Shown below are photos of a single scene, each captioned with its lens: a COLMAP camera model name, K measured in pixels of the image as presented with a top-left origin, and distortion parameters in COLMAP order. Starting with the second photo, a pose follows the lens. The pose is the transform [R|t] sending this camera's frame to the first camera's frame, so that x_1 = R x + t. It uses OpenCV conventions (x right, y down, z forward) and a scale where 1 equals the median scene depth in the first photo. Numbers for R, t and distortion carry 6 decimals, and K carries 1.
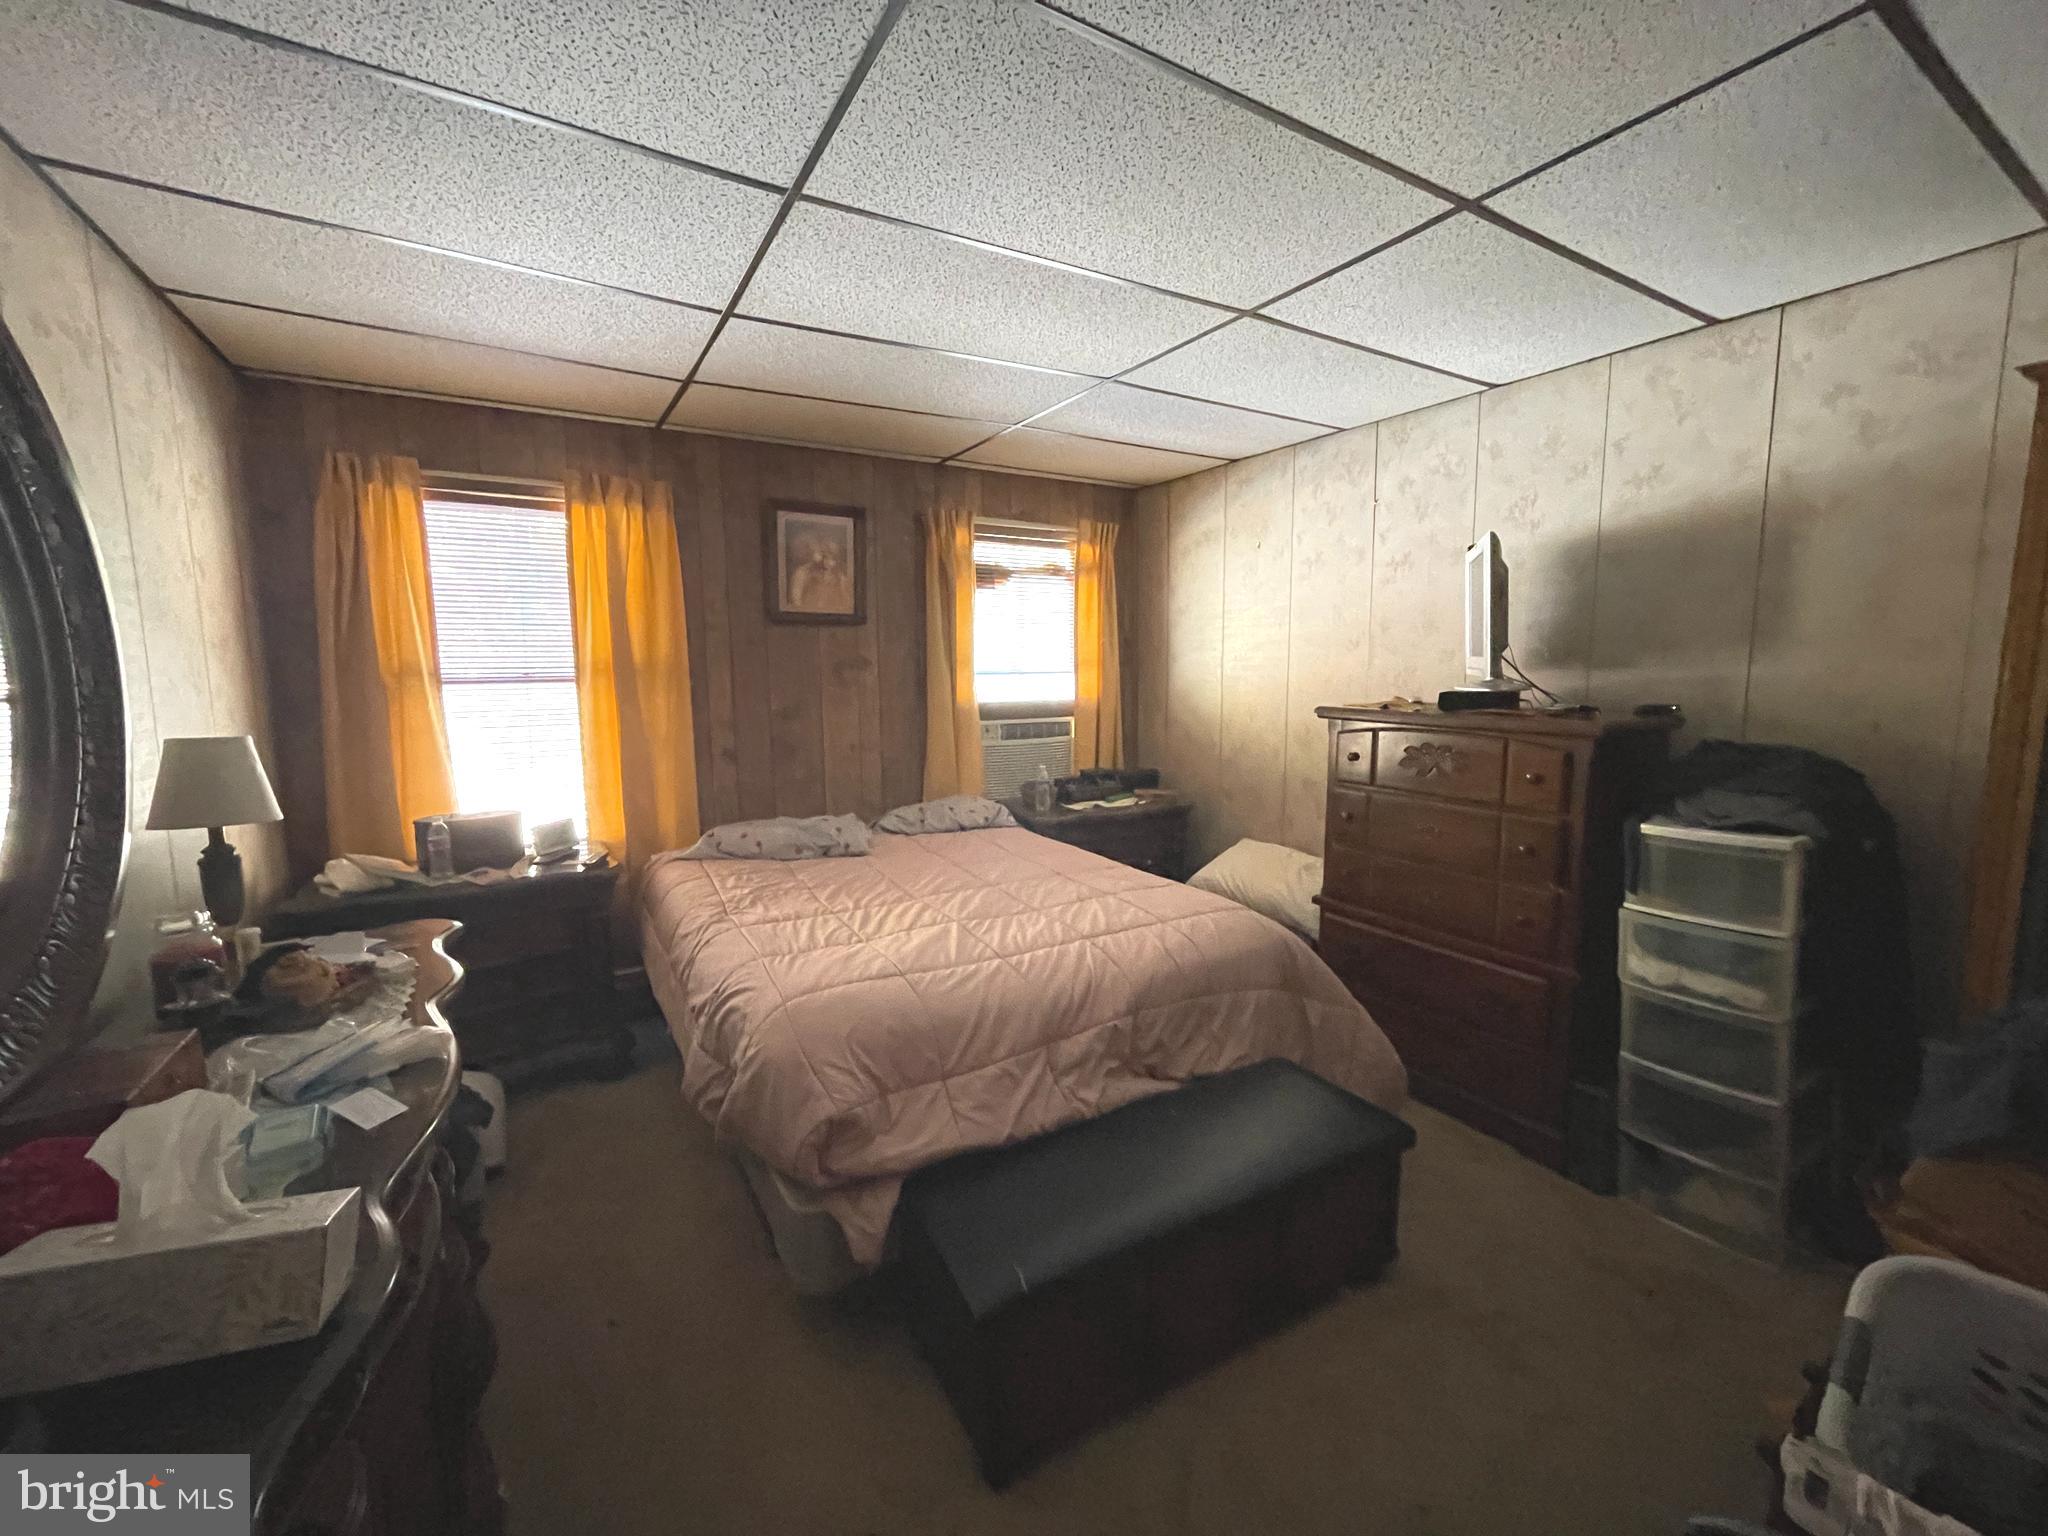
lens RADIAL K [[833.8, 0, 1016.3], [0, 833.8, 763.5], [0, 0, 1]] dist [-0.002994, -0.000462]
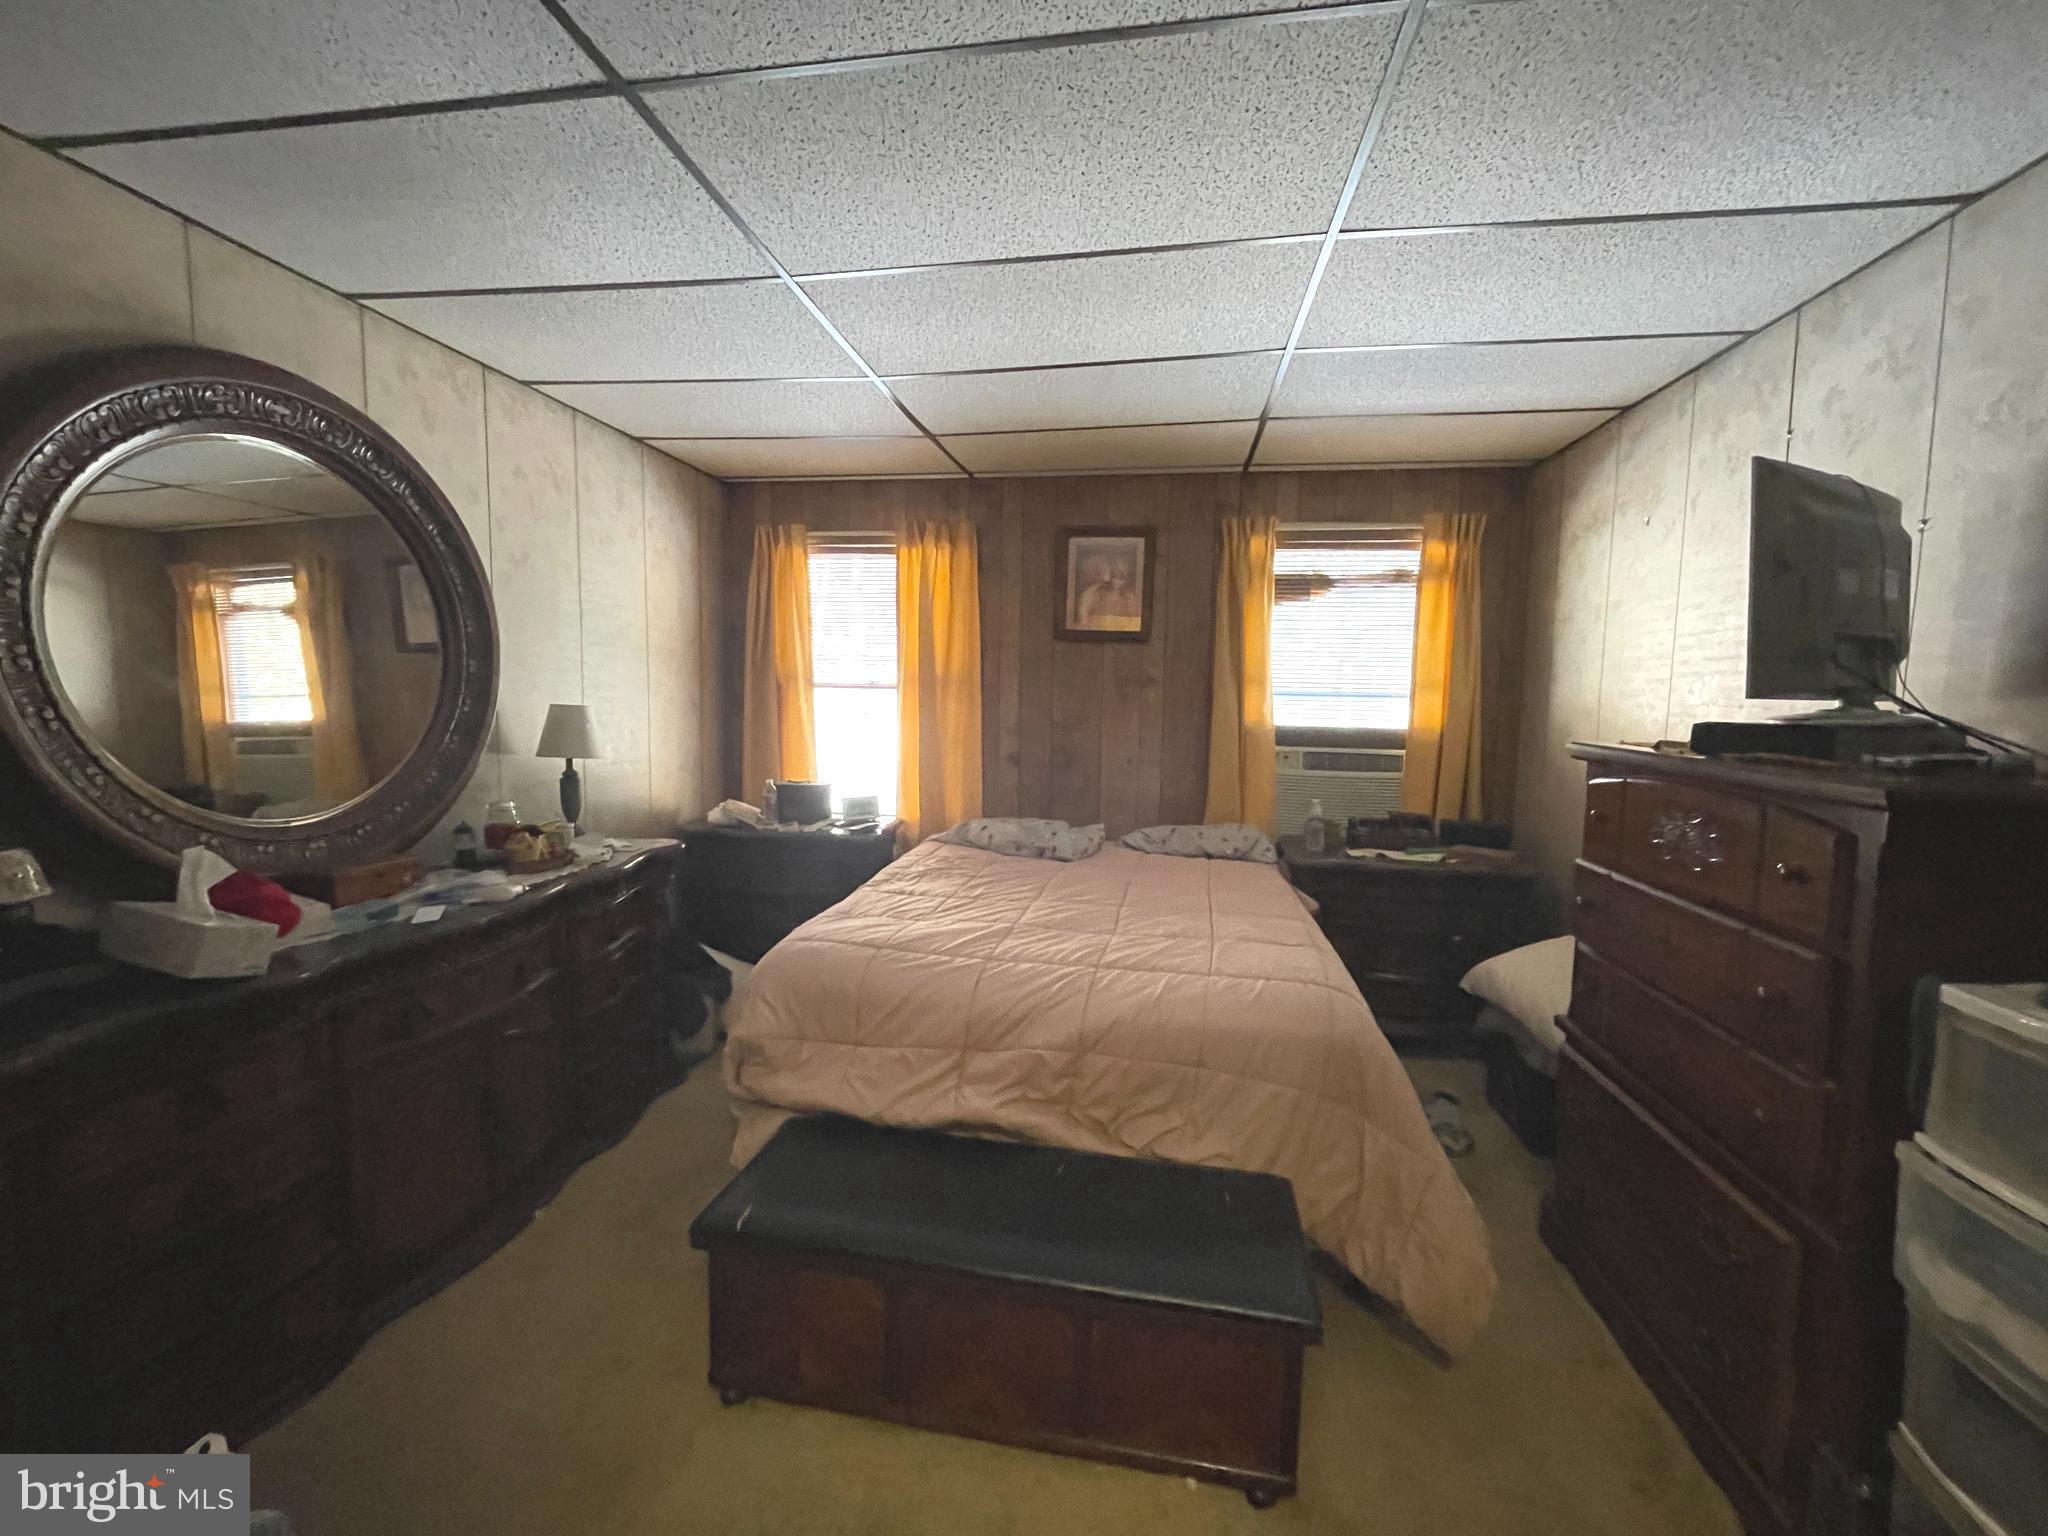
lens RADIAL K [[833.8, 0, 1016.3], [0, 833.8, 763.5], [0, 0, 1]] dist [-0.002994, -0.000462]
pose [[0.765417, 0.077457, -0.638857, 0.404579], [-0.101958, 0.994788, -0.001544, -0.002158], [0.635407, 0.066318, 0.769324, 0.152981]]
